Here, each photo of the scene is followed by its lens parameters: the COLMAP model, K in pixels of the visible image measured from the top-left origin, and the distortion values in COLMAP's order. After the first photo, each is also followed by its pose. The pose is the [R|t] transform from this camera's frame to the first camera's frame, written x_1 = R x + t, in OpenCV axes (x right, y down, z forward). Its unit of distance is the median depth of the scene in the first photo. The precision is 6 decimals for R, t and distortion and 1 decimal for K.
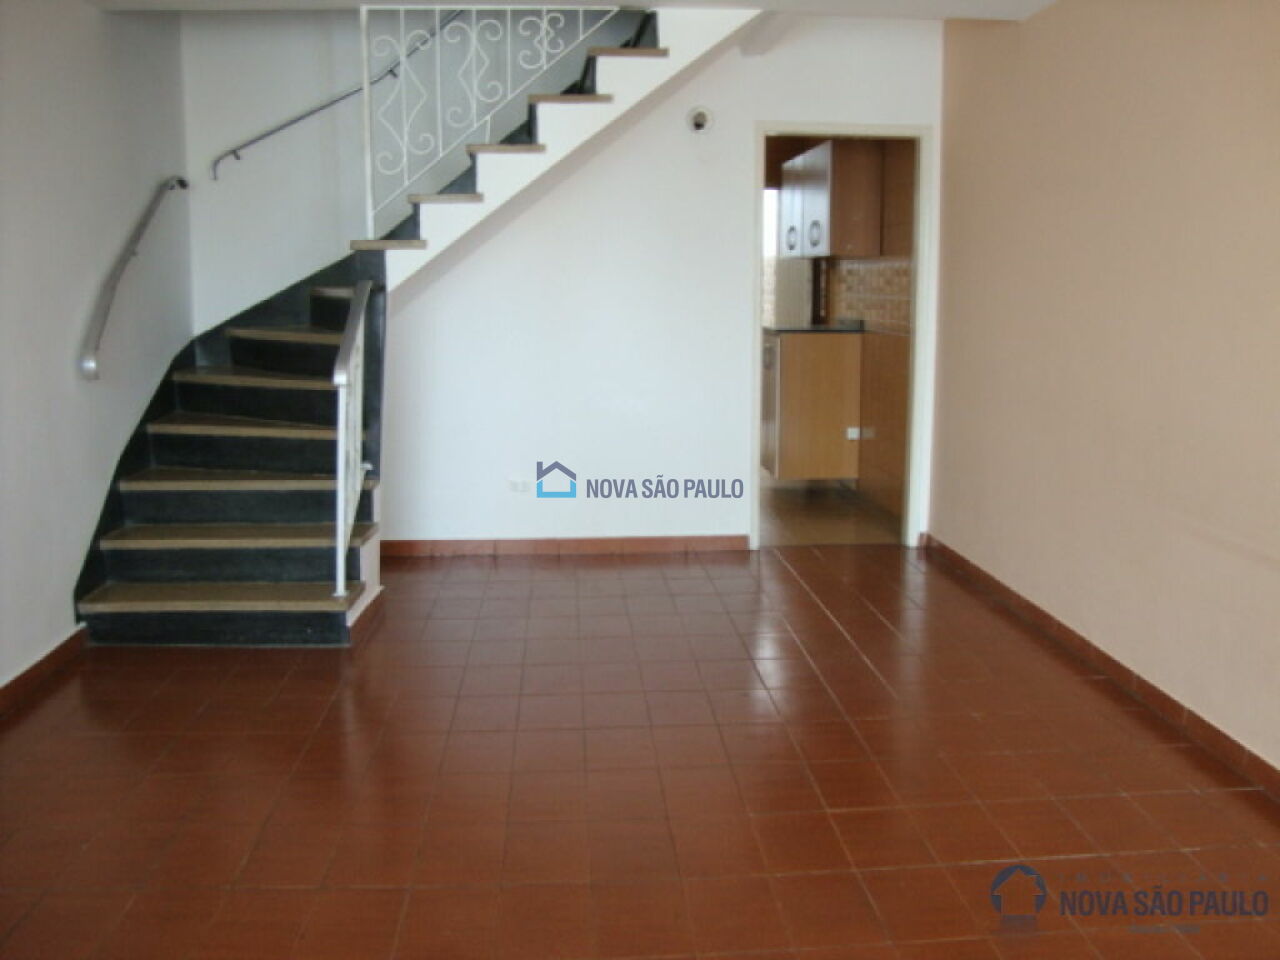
lens RADIAL K [[1146.9, 0, 640.0], [0, 1146.9, 480.0], [0, 0, 1]] dist [-0.207060, 0.223851]
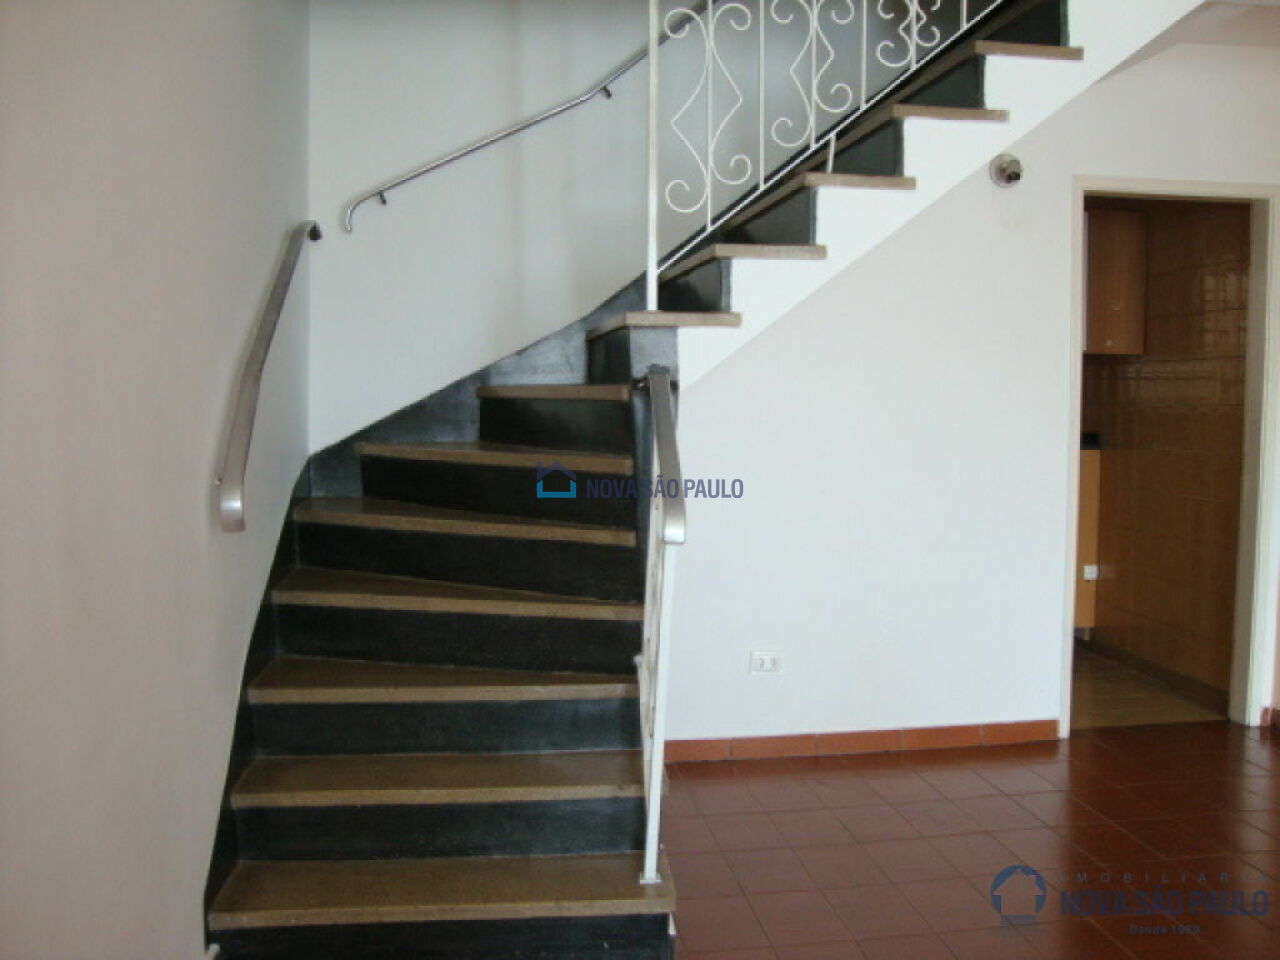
lens RADIAL K [[1146.9, 0, 640.0], [0, 1146.9, 480.0], [0, 0, 1]] dist [-0.207060, 0.223851]
pose [[0.998220, -0.004451, 0.059471, -0.290566], [0.010153, 0.995337, -0.095919, -0.053590], [-0.058767, 0.096352, 0.993611, 0.356201]]
